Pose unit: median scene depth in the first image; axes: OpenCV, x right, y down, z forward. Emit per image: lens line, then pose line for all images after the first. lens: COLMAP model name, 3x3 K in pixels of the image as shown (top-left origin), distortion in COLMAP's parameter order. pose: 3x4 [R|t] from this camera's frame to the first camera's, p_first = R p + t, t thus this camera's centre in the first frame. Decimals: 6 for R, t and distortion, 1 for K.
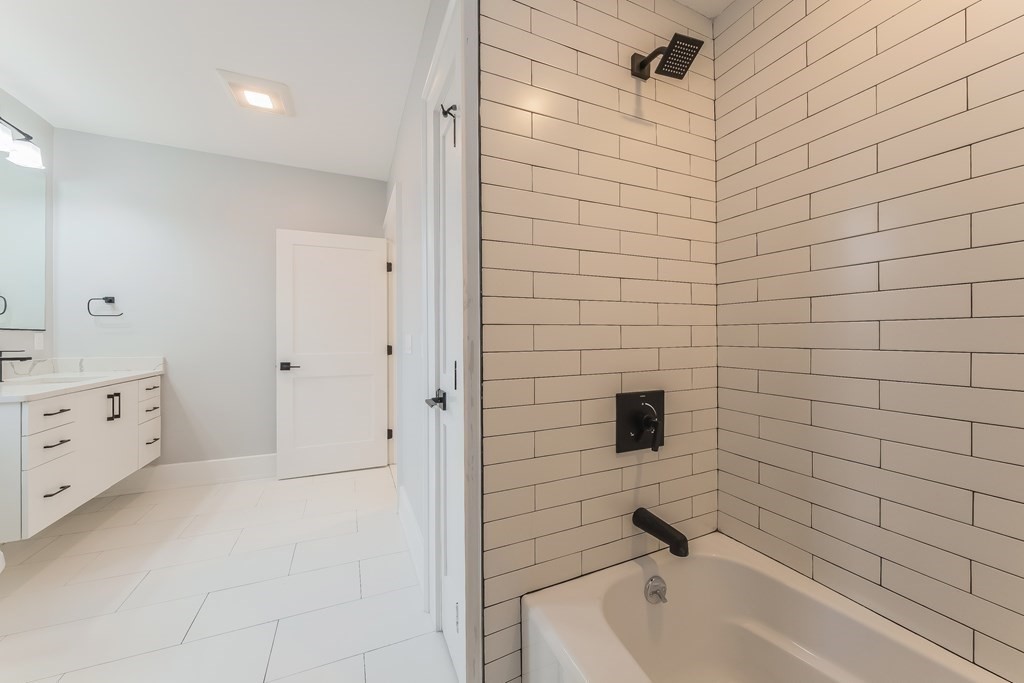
lens RADIAL K [[364.9, 0, 509.7], [0, 364.9, 332.6], [0, 0, 1]] dist [0.012180, 0.000005]
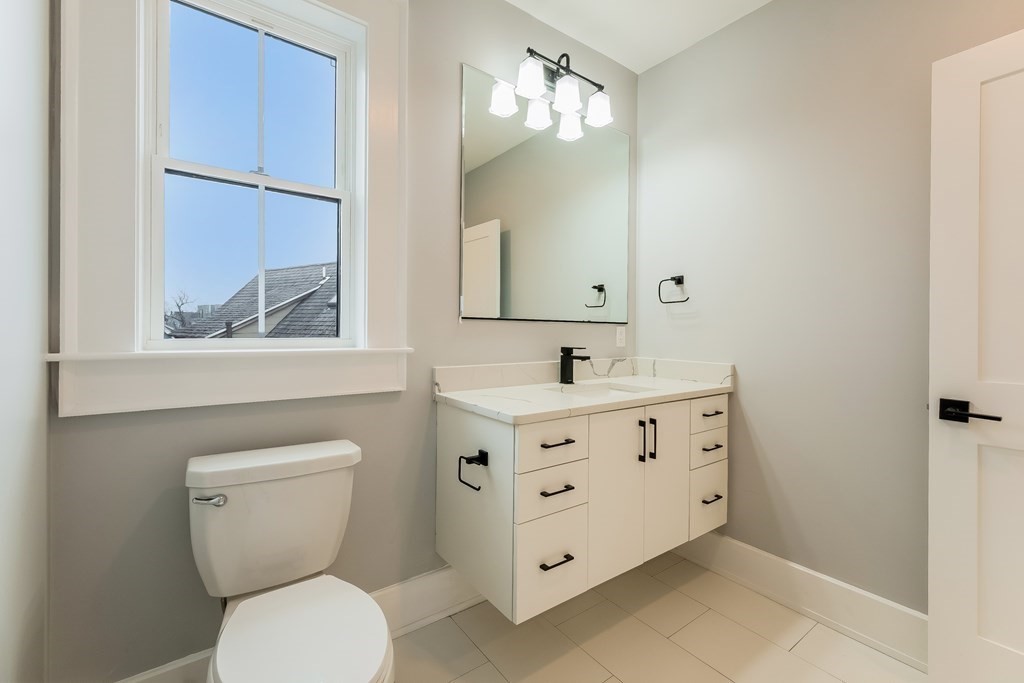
lens RADIAL K [[462.9, 0, 533.3], [0, 462.9, 335.9], [0, 0, 1]] dist [-0.003425, -0.001094]
pose [[0.259043, 0.012307, -0.965787, -0.293274], [0.002353, 0.999908, 0.013373, 0.006976], [0.965863, -0.005737, 0.258990, 0.506489]]
